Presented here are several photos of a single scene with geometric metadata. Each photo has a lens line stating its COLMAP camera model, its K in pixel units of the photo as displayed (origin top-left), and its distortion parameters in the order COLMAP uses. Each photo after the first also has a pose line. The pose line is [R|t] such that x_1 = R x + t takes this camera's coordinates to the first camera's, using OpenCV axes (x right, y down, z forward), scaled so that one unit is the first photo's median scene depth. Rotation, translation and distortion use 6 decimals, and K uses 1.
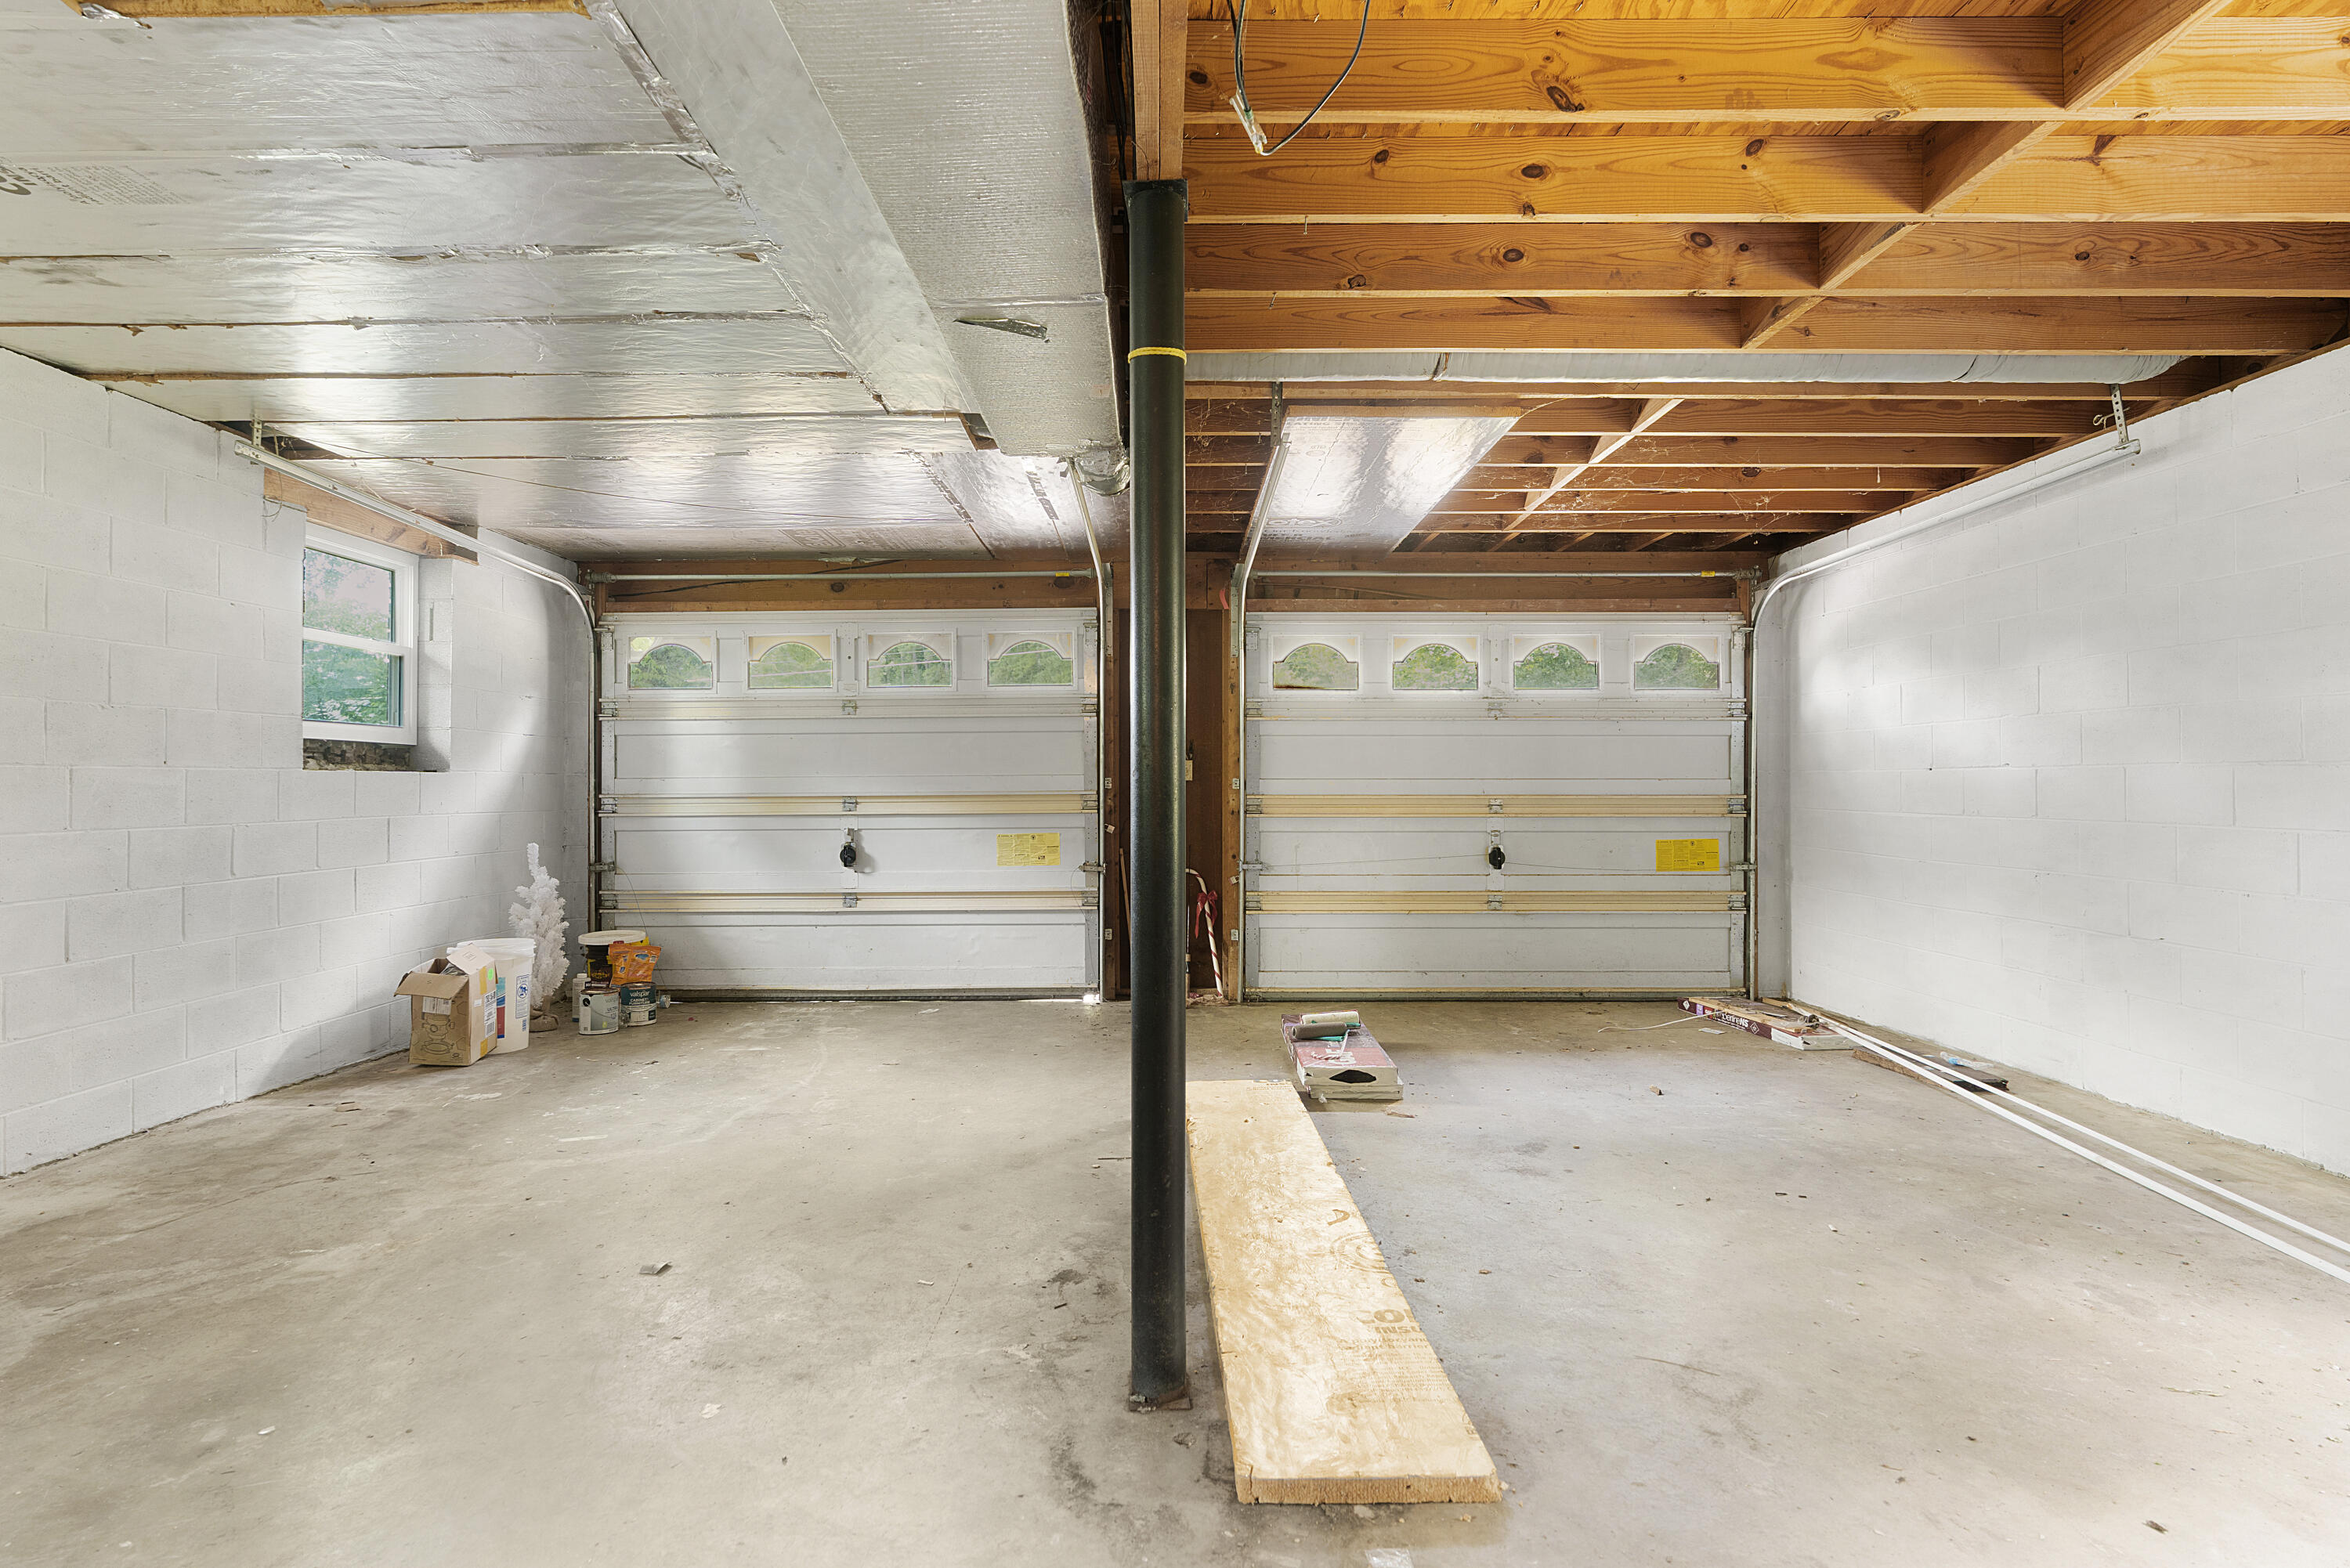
lens RADIAL K [[1129.9, 0, 1177.3], [0, 1129.9, 782.3], [0, 0, 1]] dist [0.002158, 0.000698]
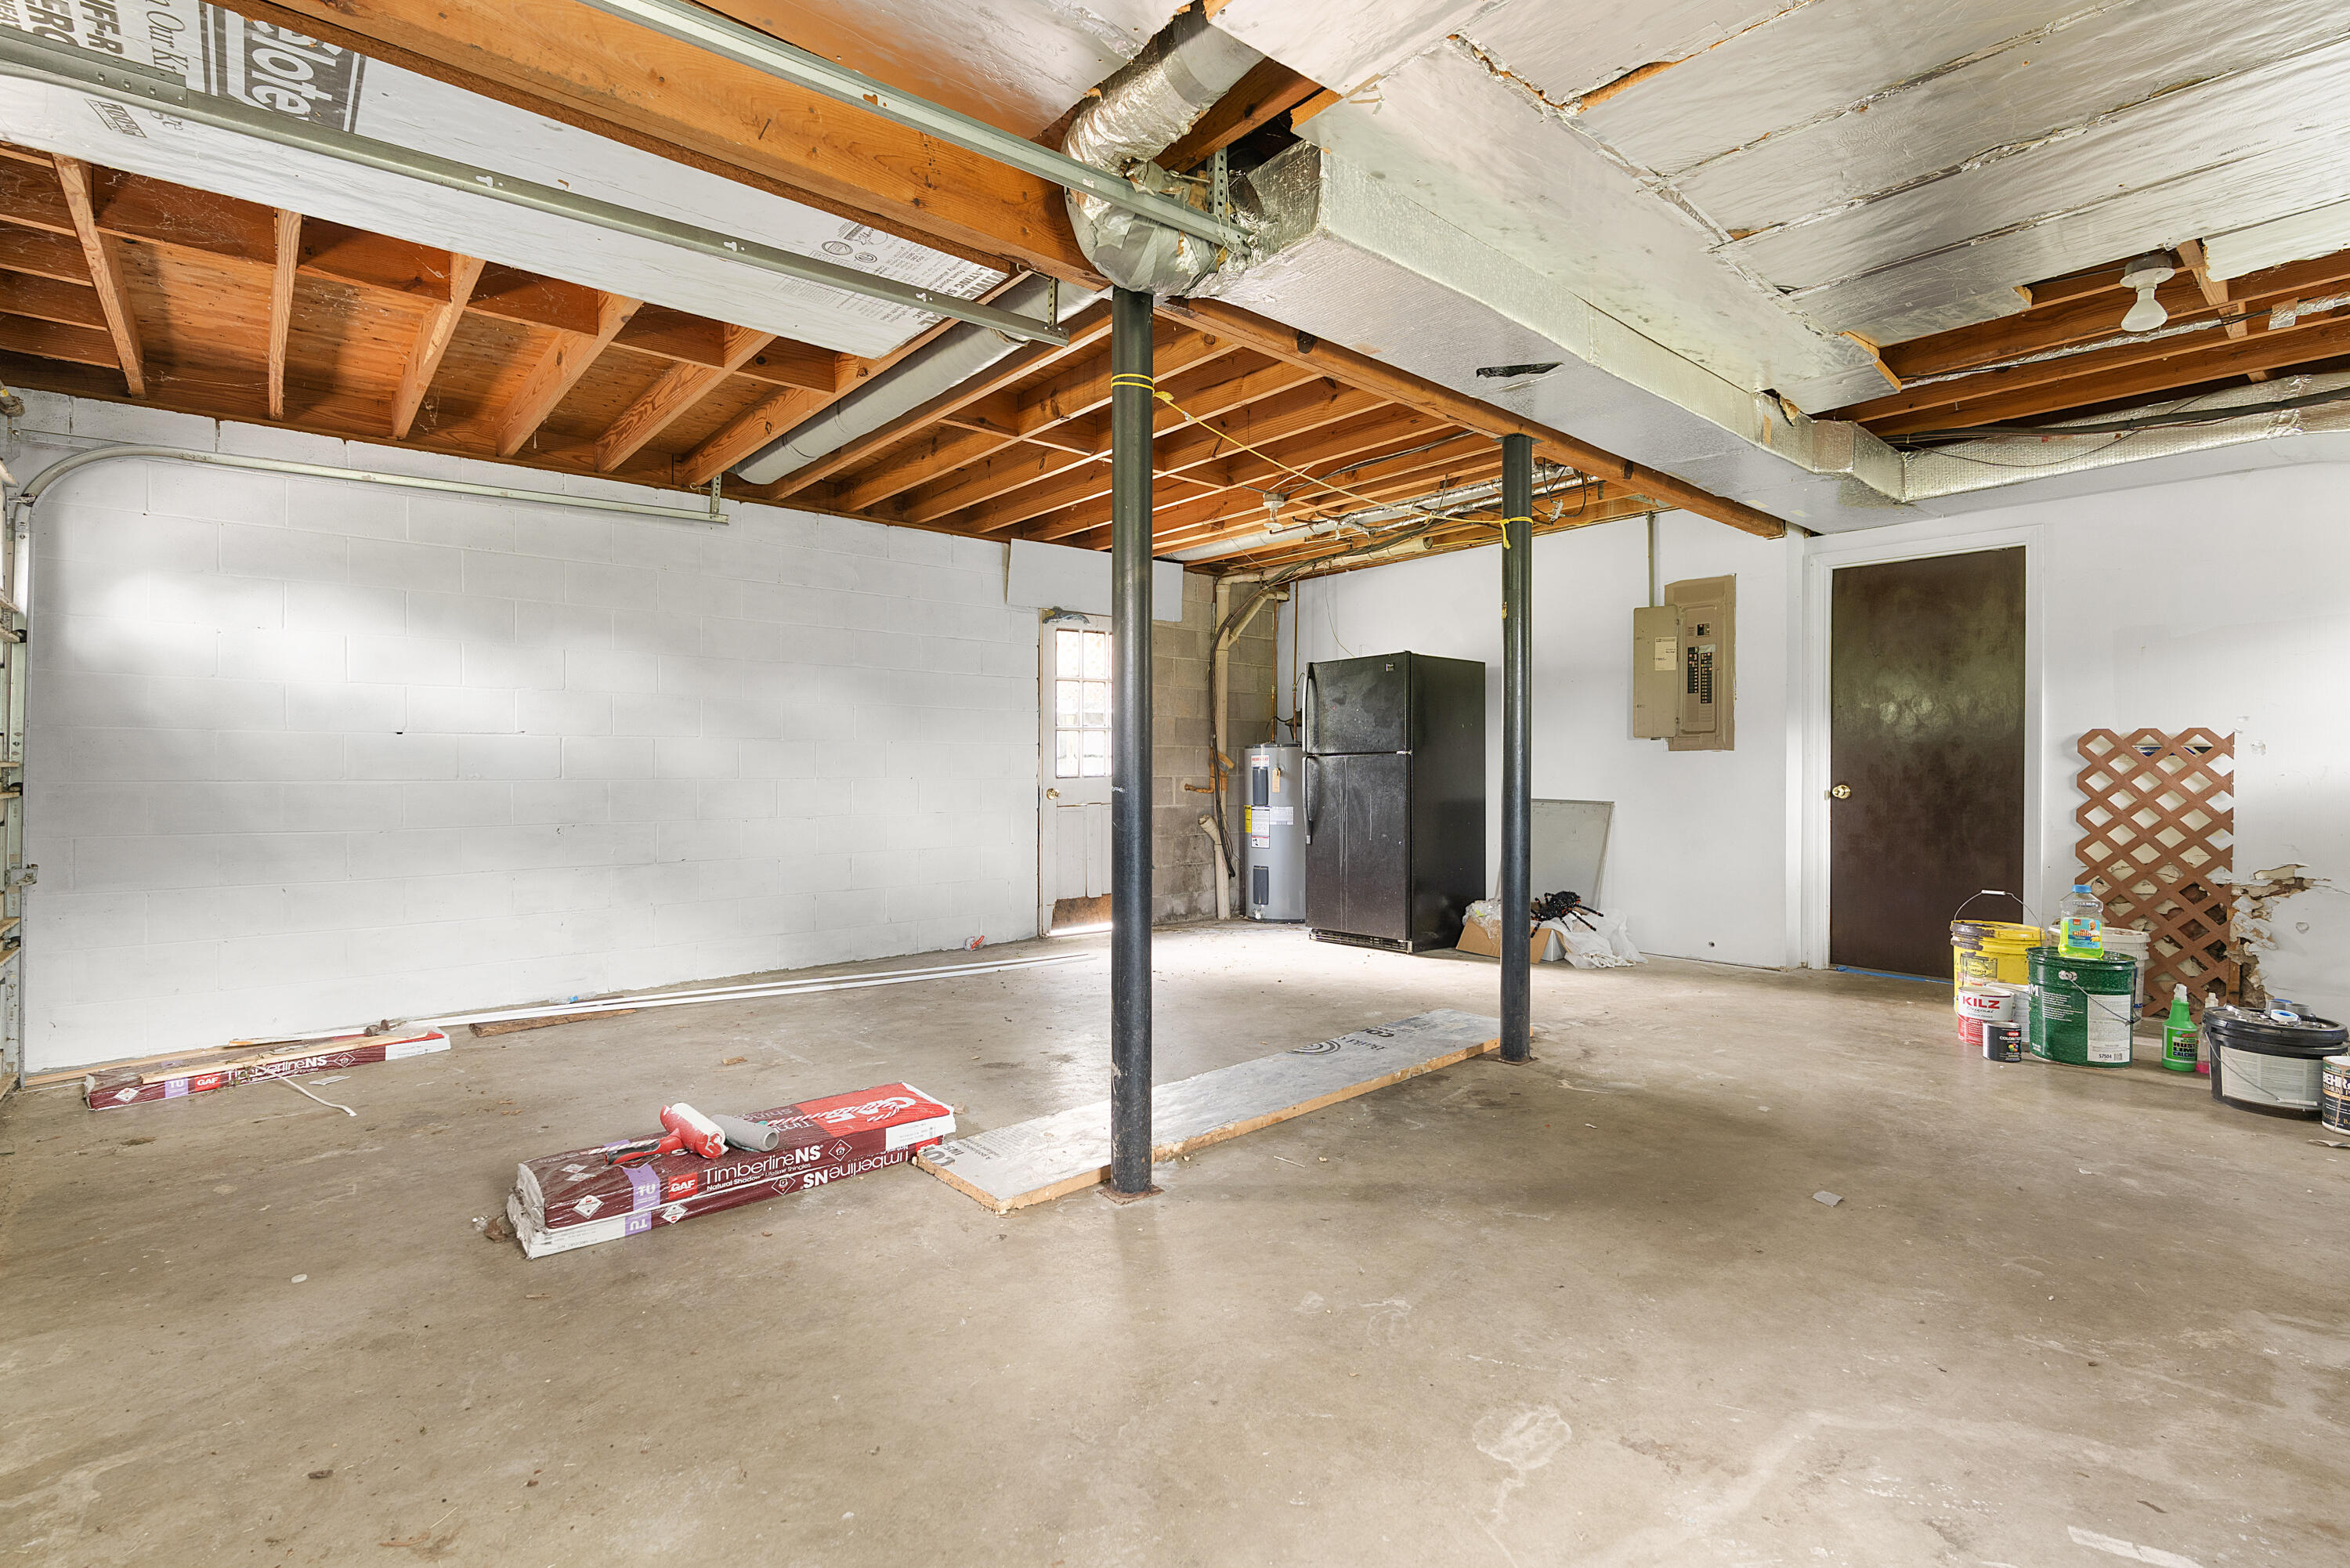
lens RADIAL K [[1087.0, 0, 1172.6], [0, 1087.0, 777.9], [0, 0, 1]] dist [-0.008670, 0.001969]
pose [[-0.655334, -0.004180, 0.755328, -0.624065], [0.005952, 0.999925, 0.010698, 0.029109], [-0.755316, 0.011506, -0.655260, 1.604322]]
